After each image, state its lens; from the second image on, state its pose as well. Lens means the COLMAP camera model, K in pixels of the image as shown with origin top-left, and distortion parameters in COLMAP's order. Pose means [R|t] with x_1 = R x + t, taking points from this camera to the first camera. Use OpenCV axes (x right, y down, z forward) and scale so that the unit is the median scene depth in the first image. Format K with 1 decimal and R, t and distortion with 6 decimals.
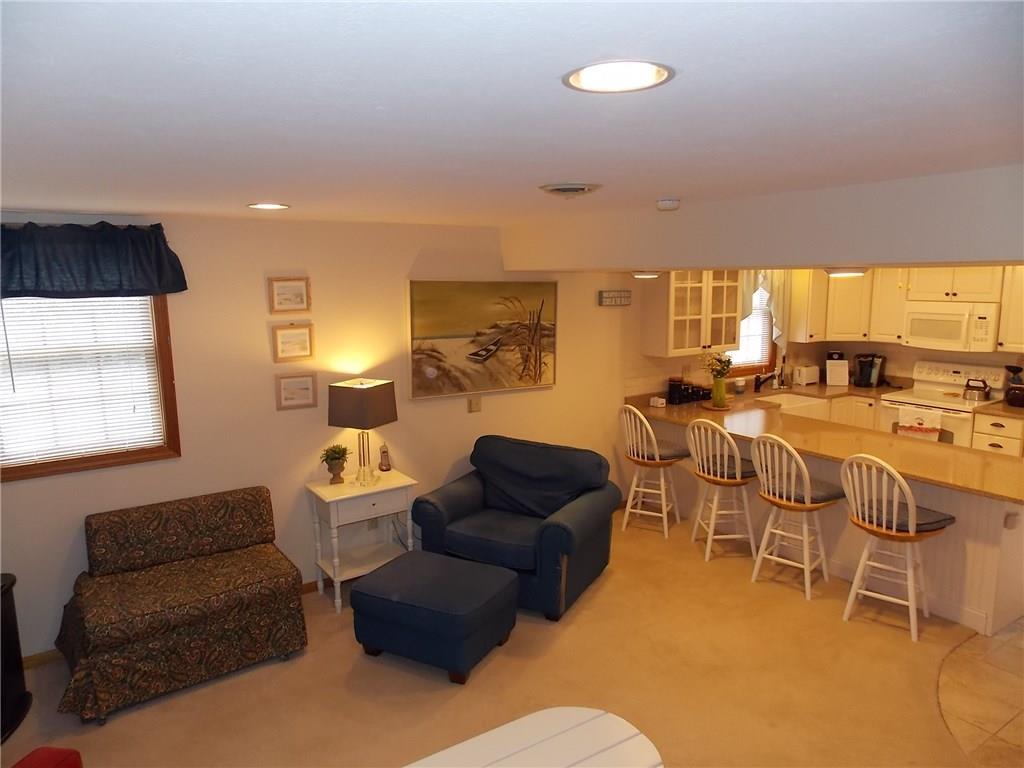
lens RADIAL K [[677.9, 0, 515.1], [0, 677.9, 382.2], [0, 0, 1]] dist [0.011673, -0.009087]
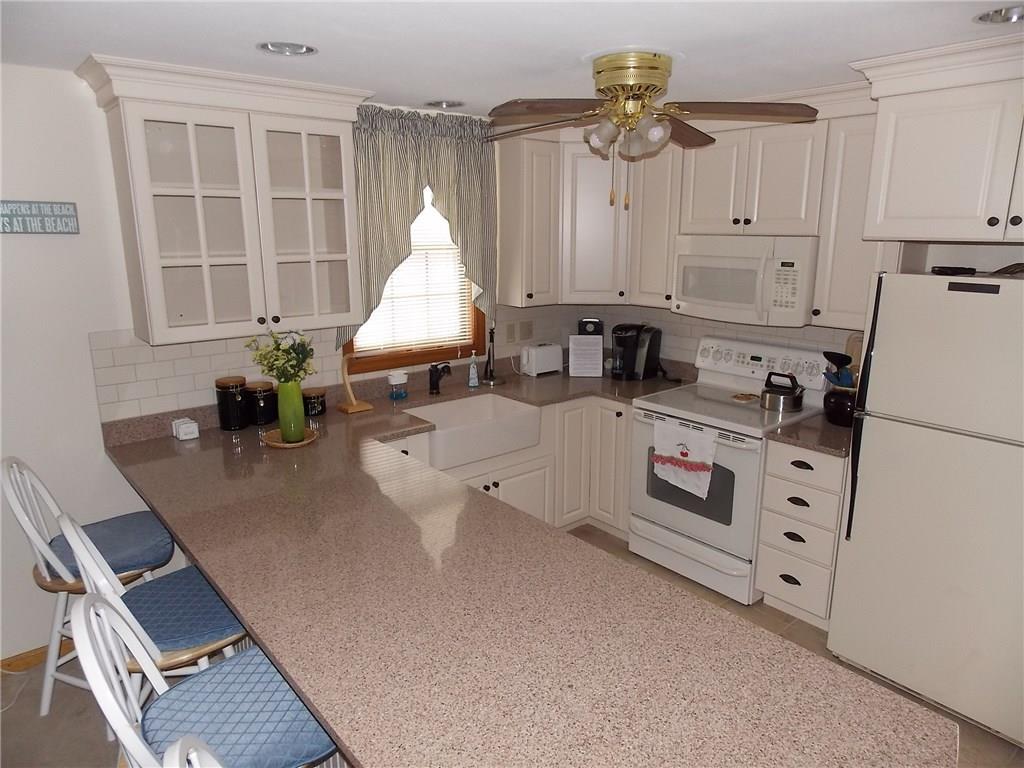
lens RADIAL K [[677.9, 0, 513.9], [0, 677.9, 386.2], [0, 0, 1]] dist [0.011673, -0.009087]
pose [[0.993616, -0.016569, 0.111588, 0.494032], [0.008088, 0.997073, 0.076030, -0.048532], [-0.112521, -0.074642, 0.990842, 0.580477]]
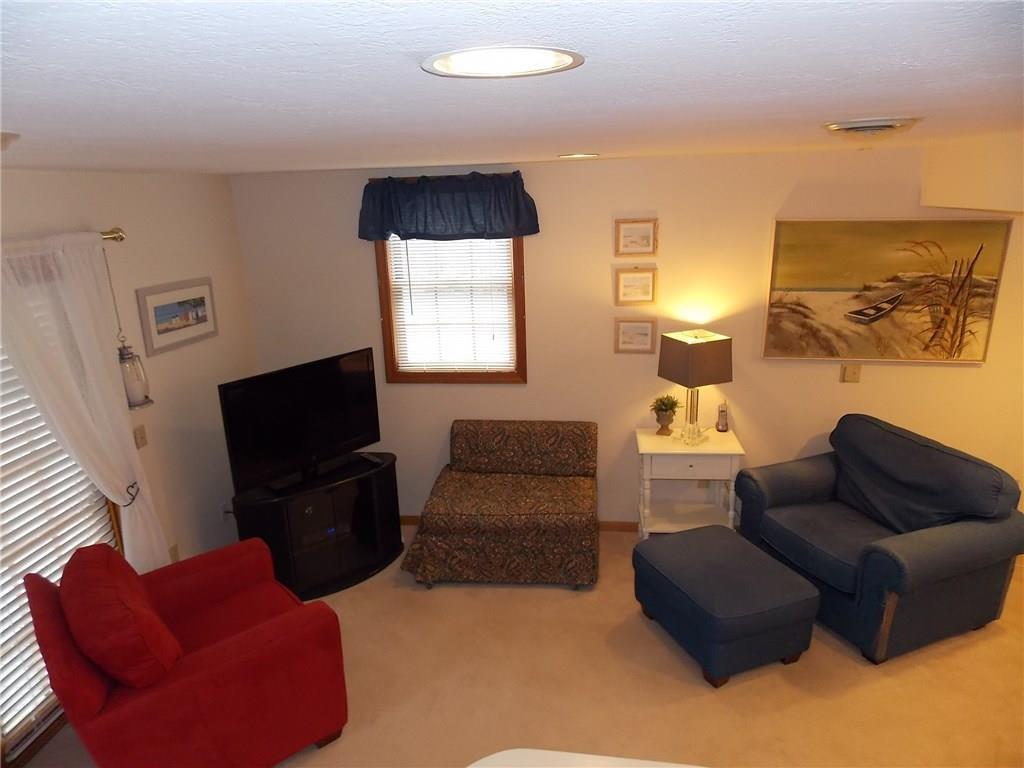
lens RADIAL K [[677.9, 0, 512.8], [0, 677.9, 383.4], [0, 0, 1]] dist [0.011673, -0.009087]
pose [[0.755718, 0.170920, -0.632200, 0.159265], [-0.081617, 0.982396, 0.168036, -0.062160], [0.649792, -0.075390, 0.756364, 0.116987]]
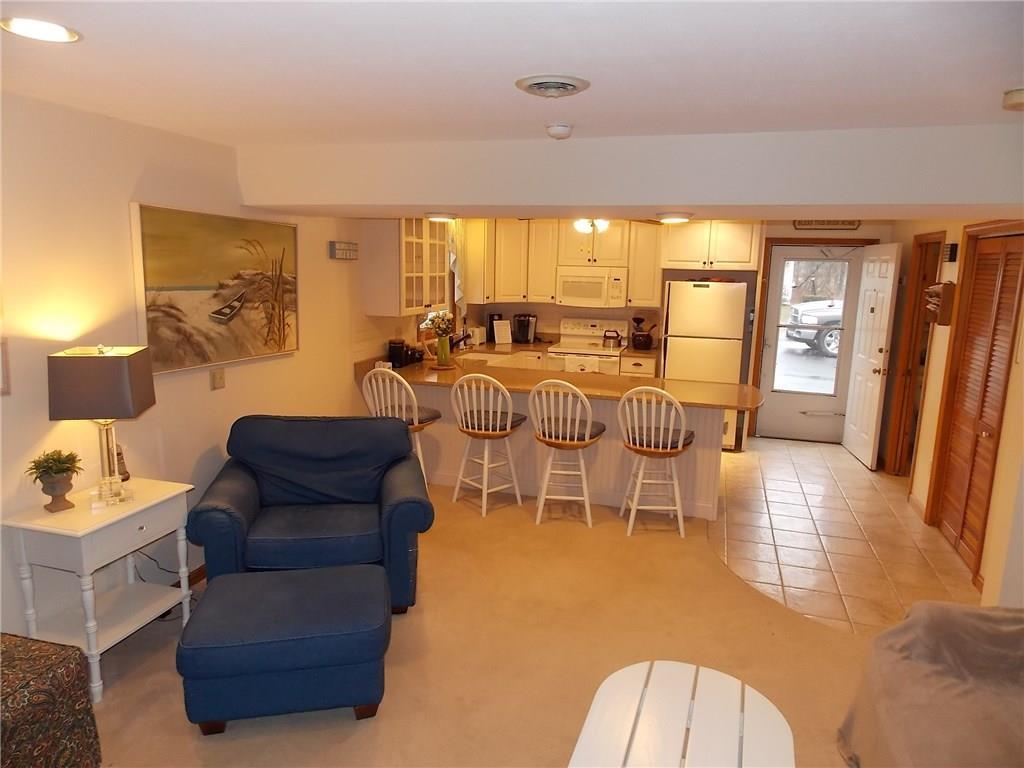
lens RADIAL K [[677.9, 0, 514.1], [0, 677.9, 382.4], [0, 0, 1]] dist [0.011673, -0.009087]
pose [[0.774199, -0.083626, 0.627394, -0.293615], [0.069852, 0.996467, 0.046624, 0.025188], [-0.629076, 0.007729, 0.777305, 0.202489]]
